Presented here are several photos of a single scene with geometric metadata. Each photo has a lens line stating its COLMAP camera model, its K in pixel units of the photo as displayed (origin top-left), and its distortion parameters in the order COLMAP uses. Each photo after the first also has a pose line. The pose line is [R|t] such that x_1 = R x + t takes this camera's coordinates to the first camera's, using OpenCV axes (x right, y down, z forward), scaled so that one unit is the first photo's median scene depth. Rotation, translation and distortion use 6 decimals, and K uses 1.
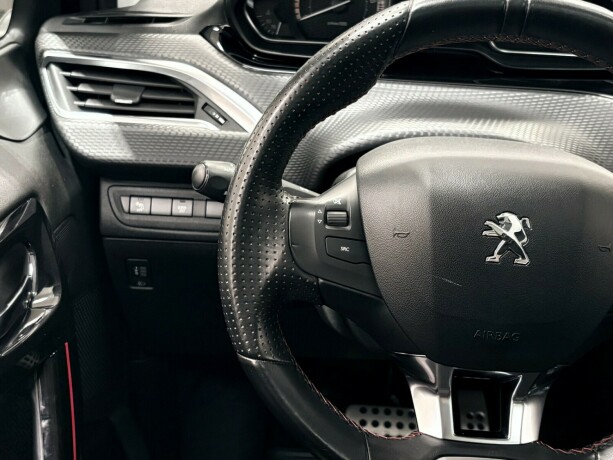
lens RADIAL K [[877.7, 0, 301.2], [0, 877.7, 234.3], [0, 0, 1]] dist [0.036458, 0.000000]
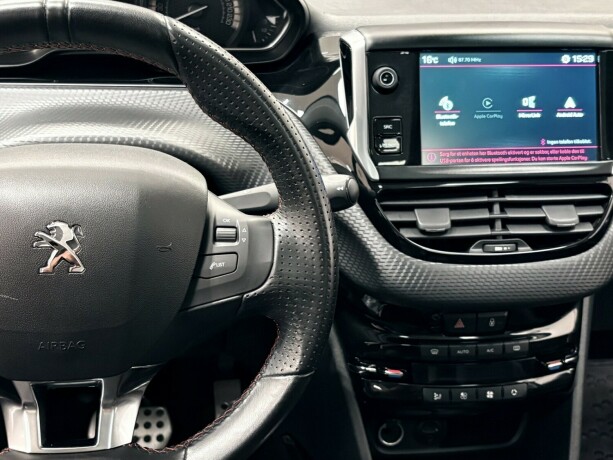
lens RADIAL K [[877.7, 0, 307.1], [0, 877.7, 227.4], [0, 0, 1]] dist [0.036458, 0.000000]
pose [[0.986258, -0.084364, 0.142051, 0.336213], [0.083631, 0.996435, 0.011128, -0.005278], [-0.142484, 0.000904, 0.989797, -0.021462]]
